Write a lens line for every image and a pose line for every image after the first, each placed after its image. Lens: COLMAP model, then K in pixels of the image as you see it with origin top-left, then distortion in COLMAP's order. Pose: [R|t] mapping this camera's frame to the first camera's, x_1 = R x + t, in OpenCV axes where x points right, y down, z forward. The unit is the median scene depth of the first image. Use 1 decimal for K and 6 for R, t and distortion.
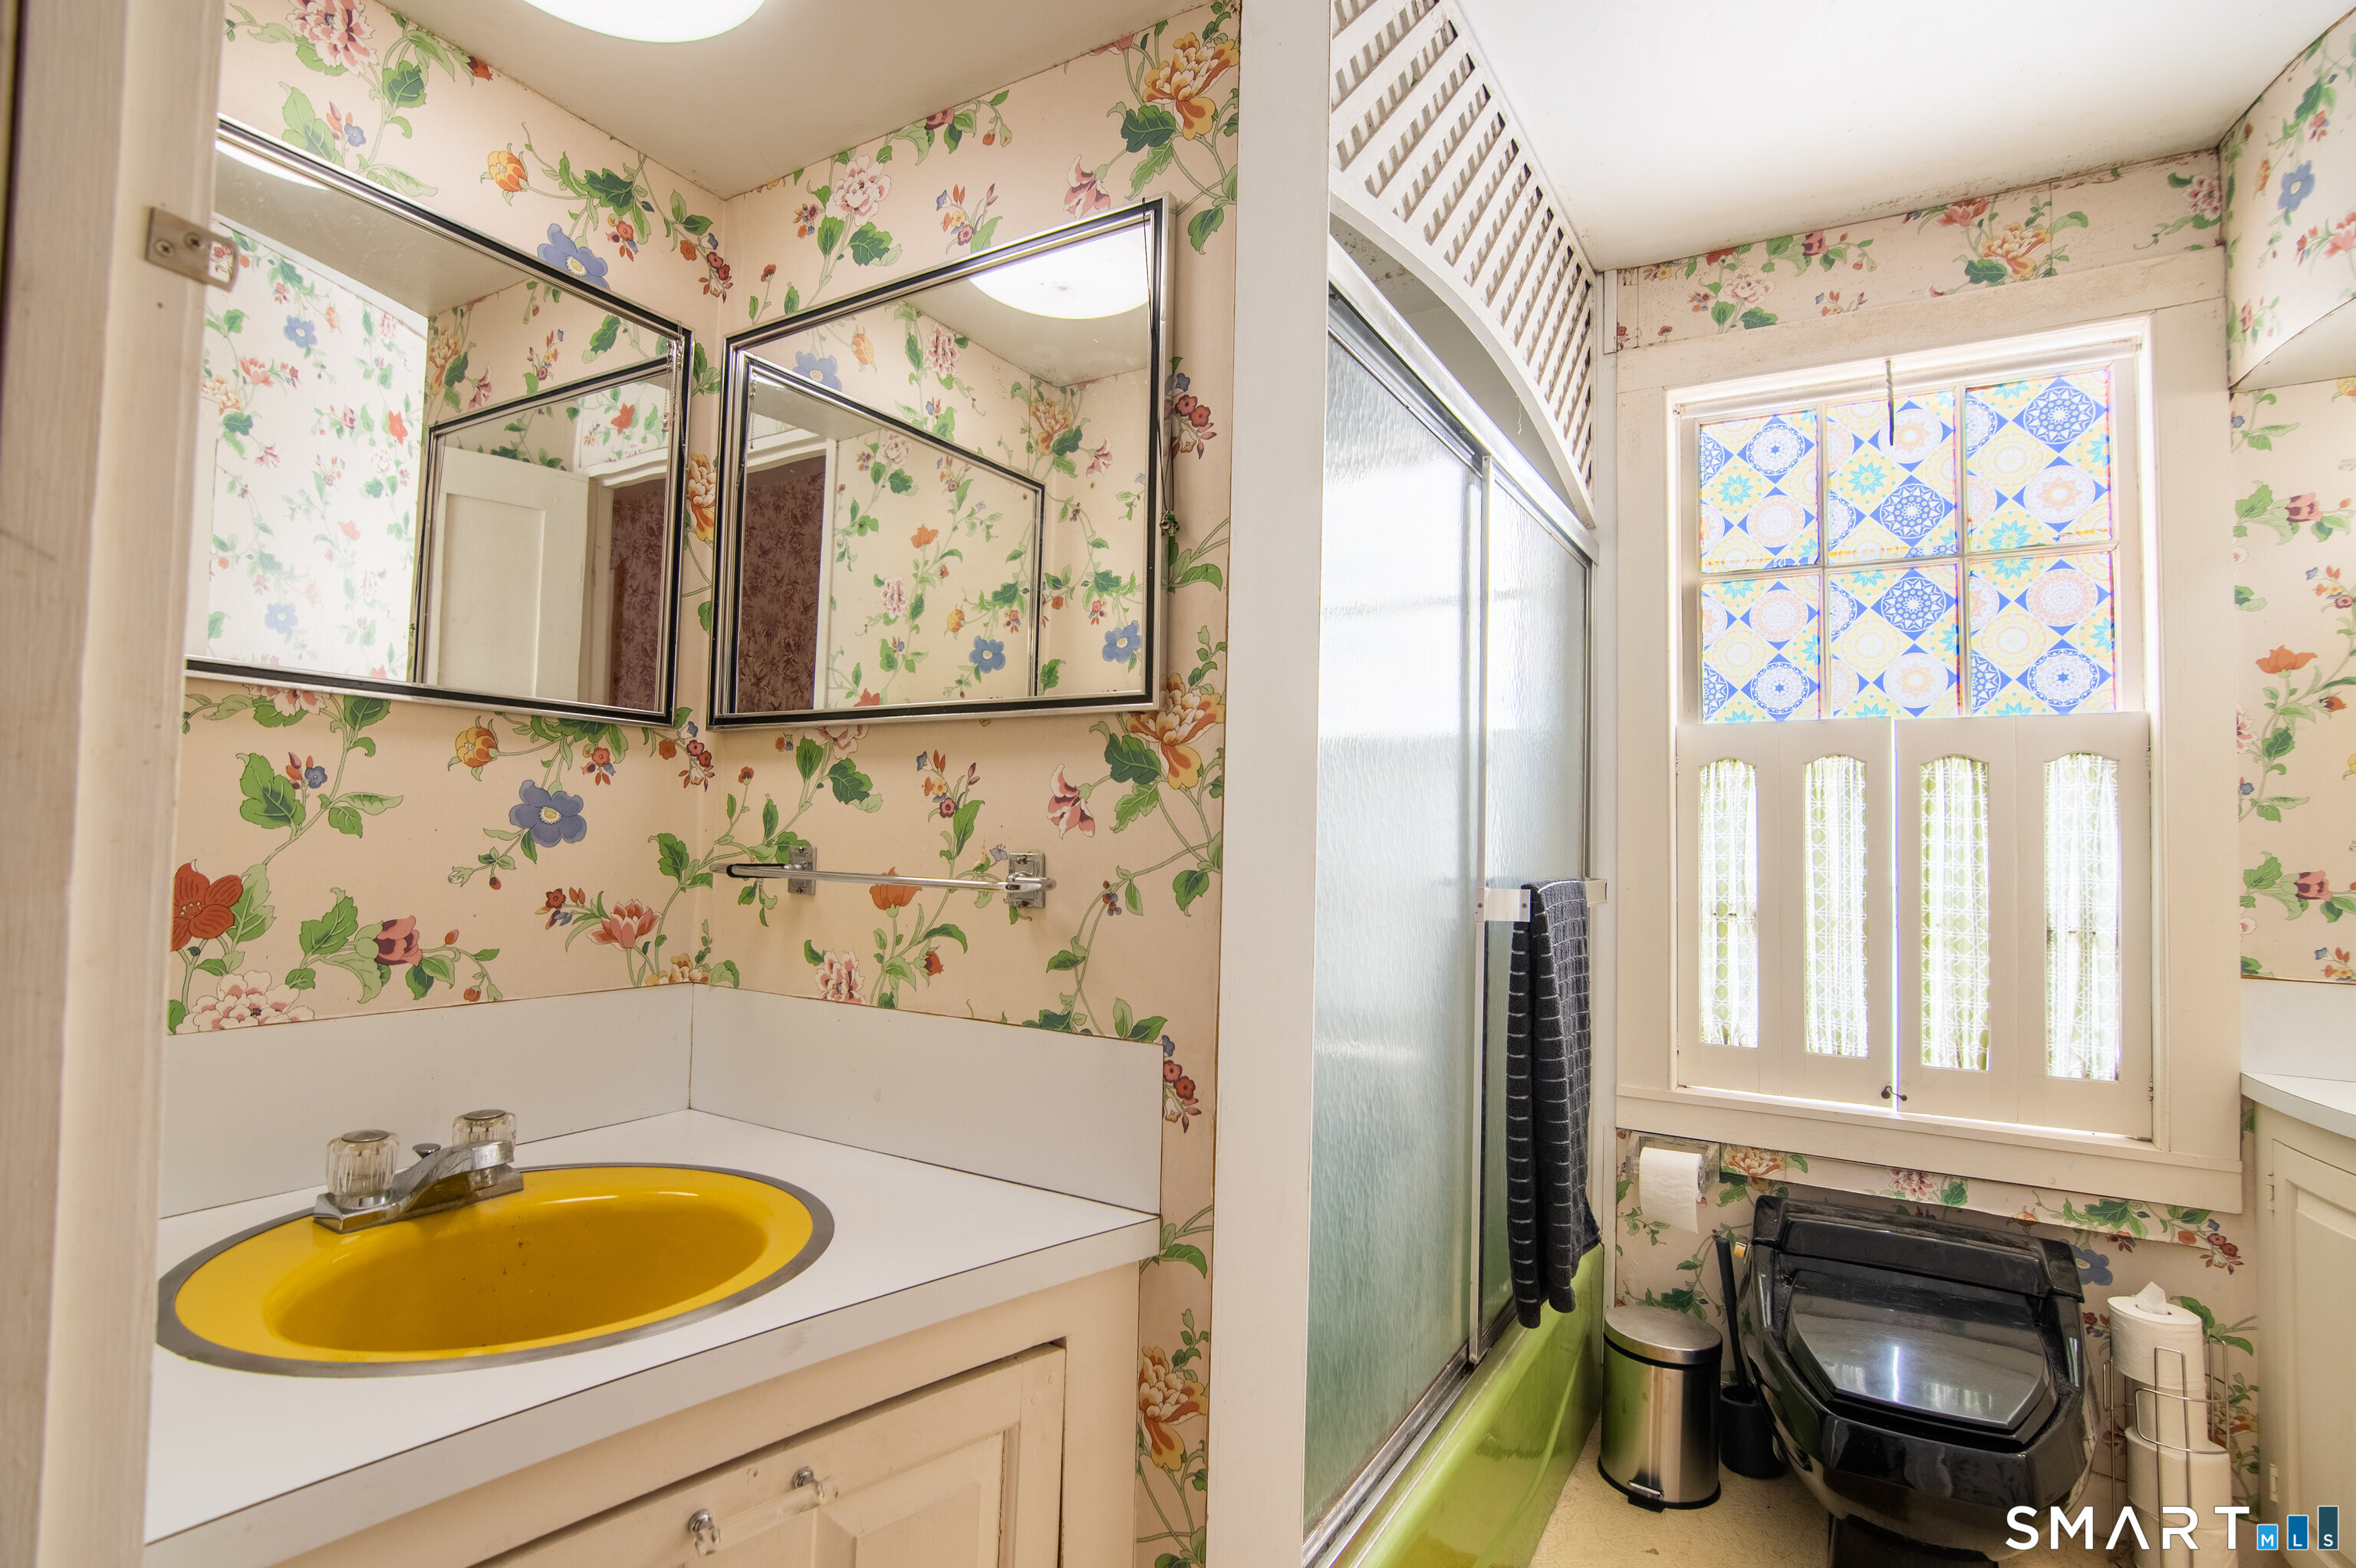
lens RADIAL K [[1146.8, 0, 1174.7], [0, 1146.8, 798.4], [0, 0, 1]] dist [-0.025578, 0.006510]
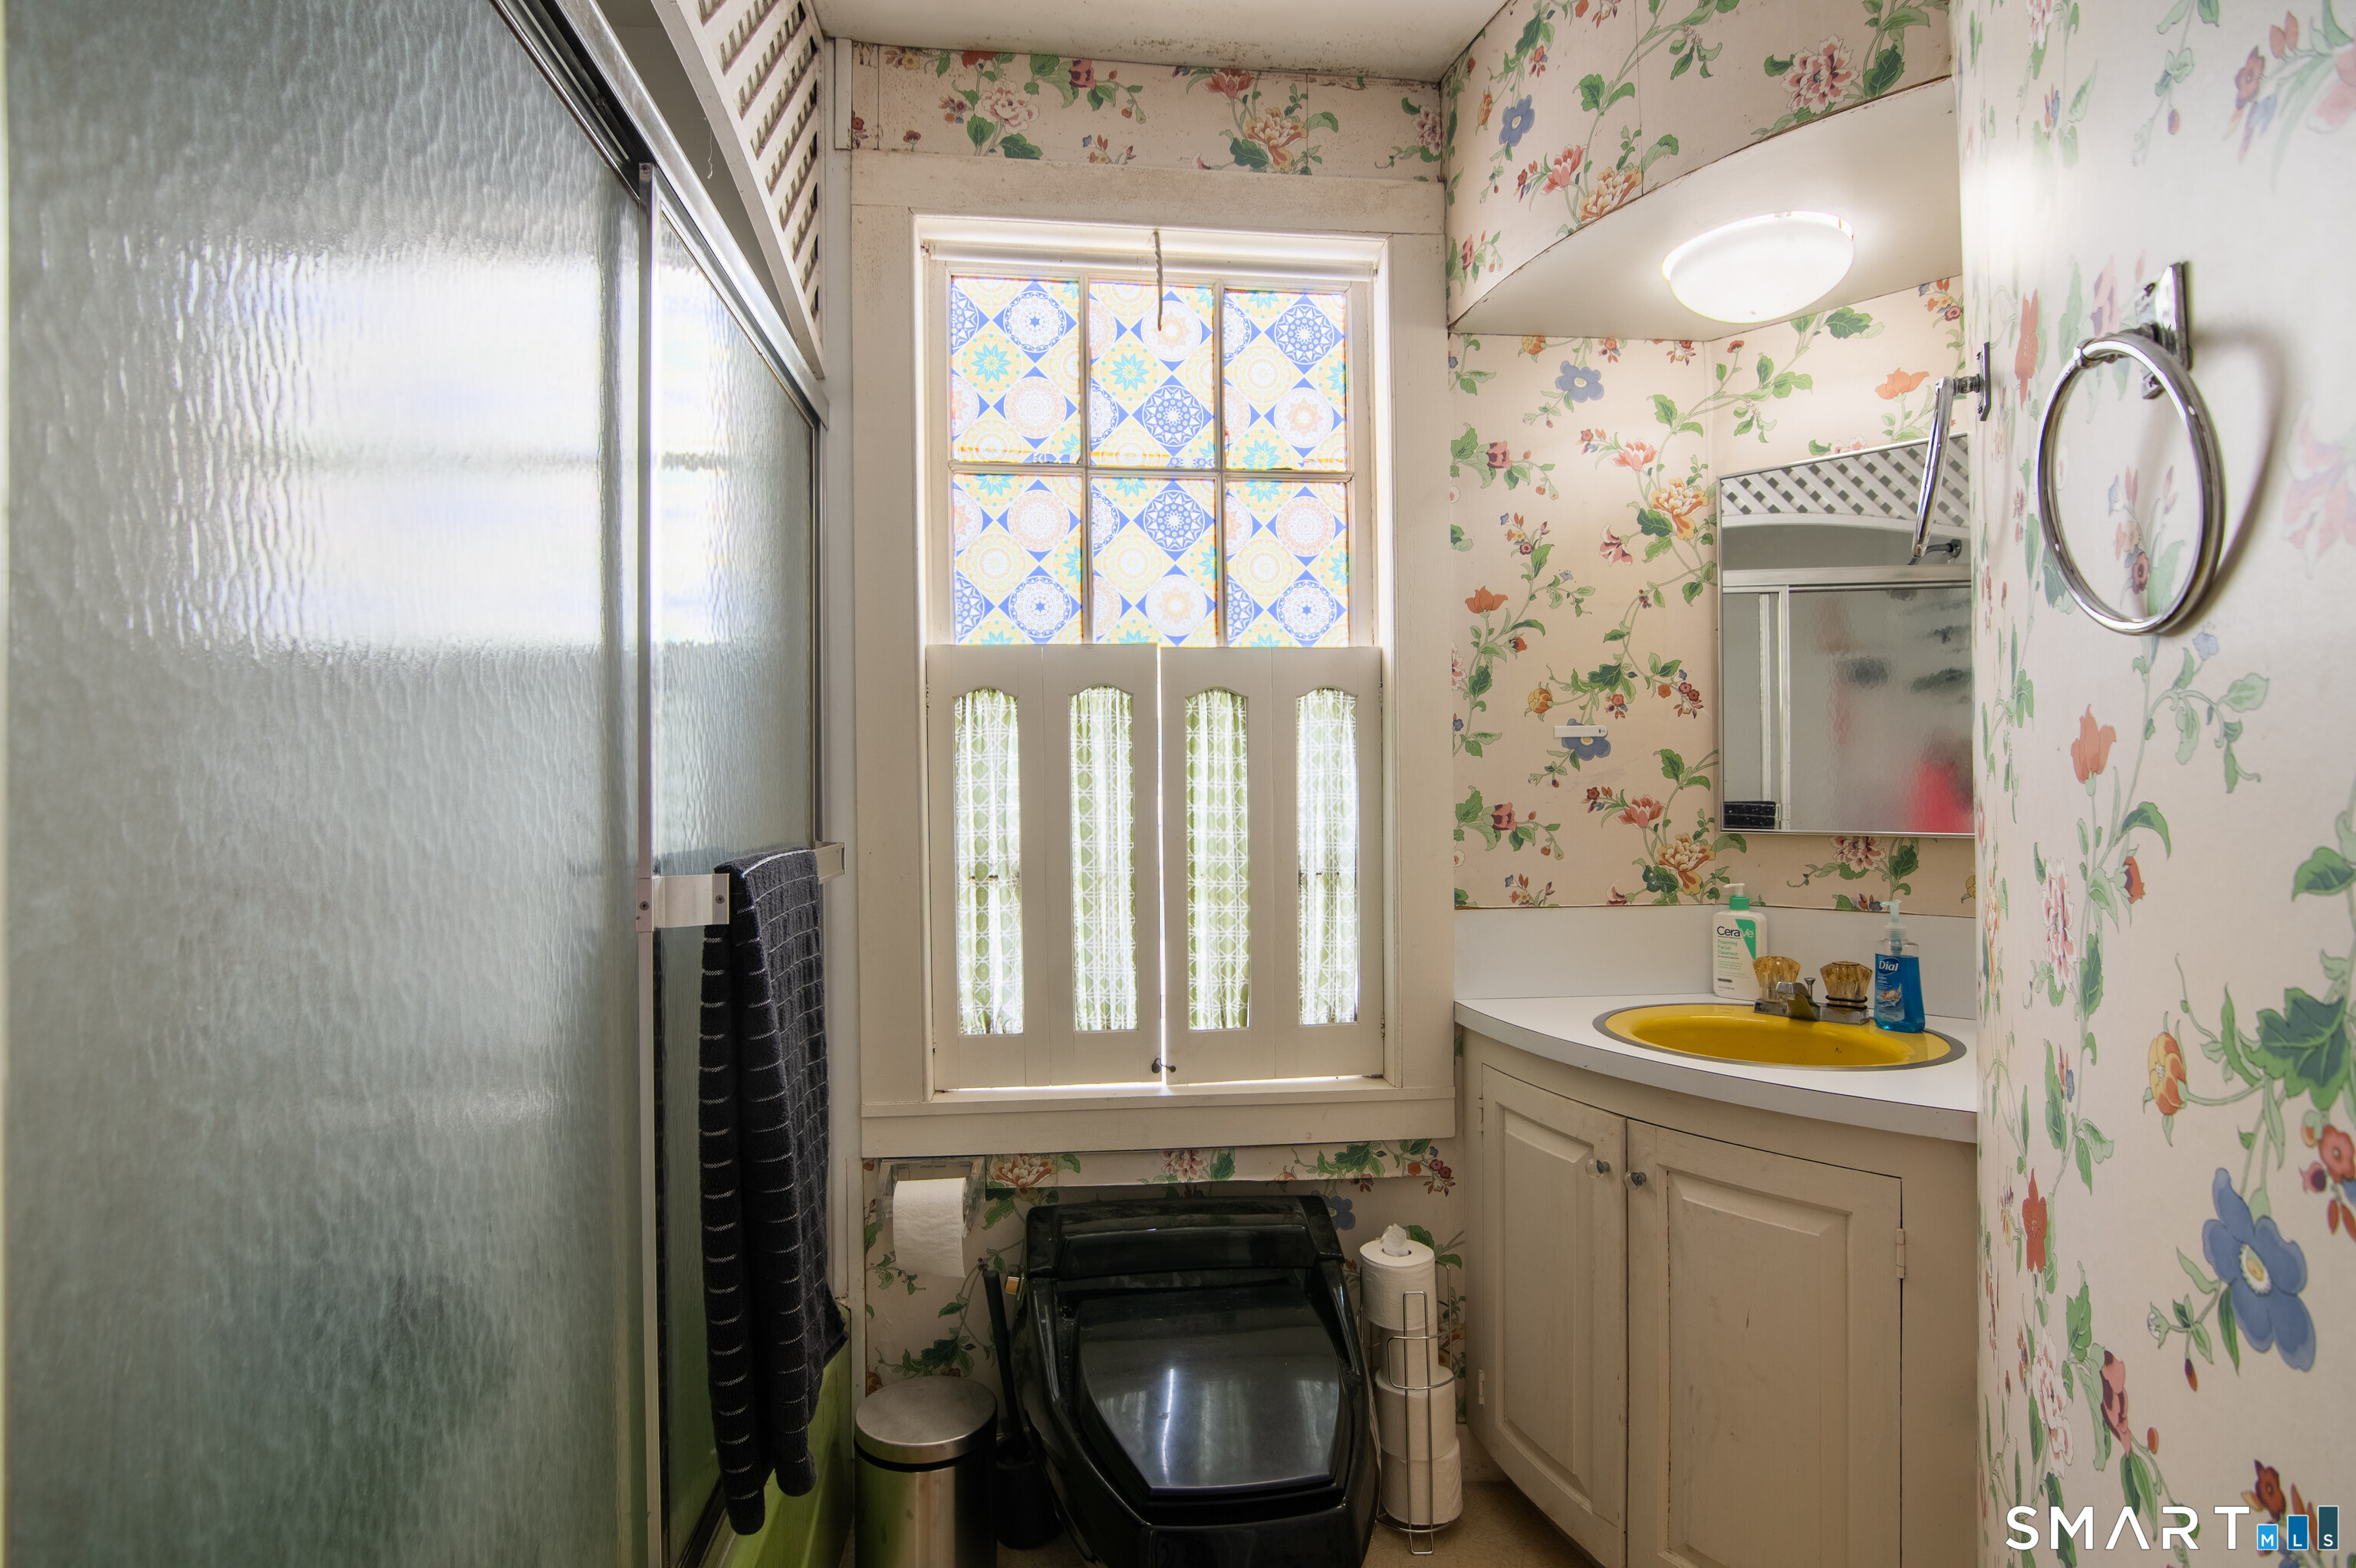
lens RADIAL K [[1146.8, 0, 1181.5], [0, 1146.8, 783.7], [0, 0, 1]] dist [-0.025578, 0.006510]
pose [[0.794882, -0.022504, 0.606346, 0.108466], [0.004763, 0.999513, 0.030853, 0.010558], [-0.606745, -0.021636, 0.794602, 0.294222]]
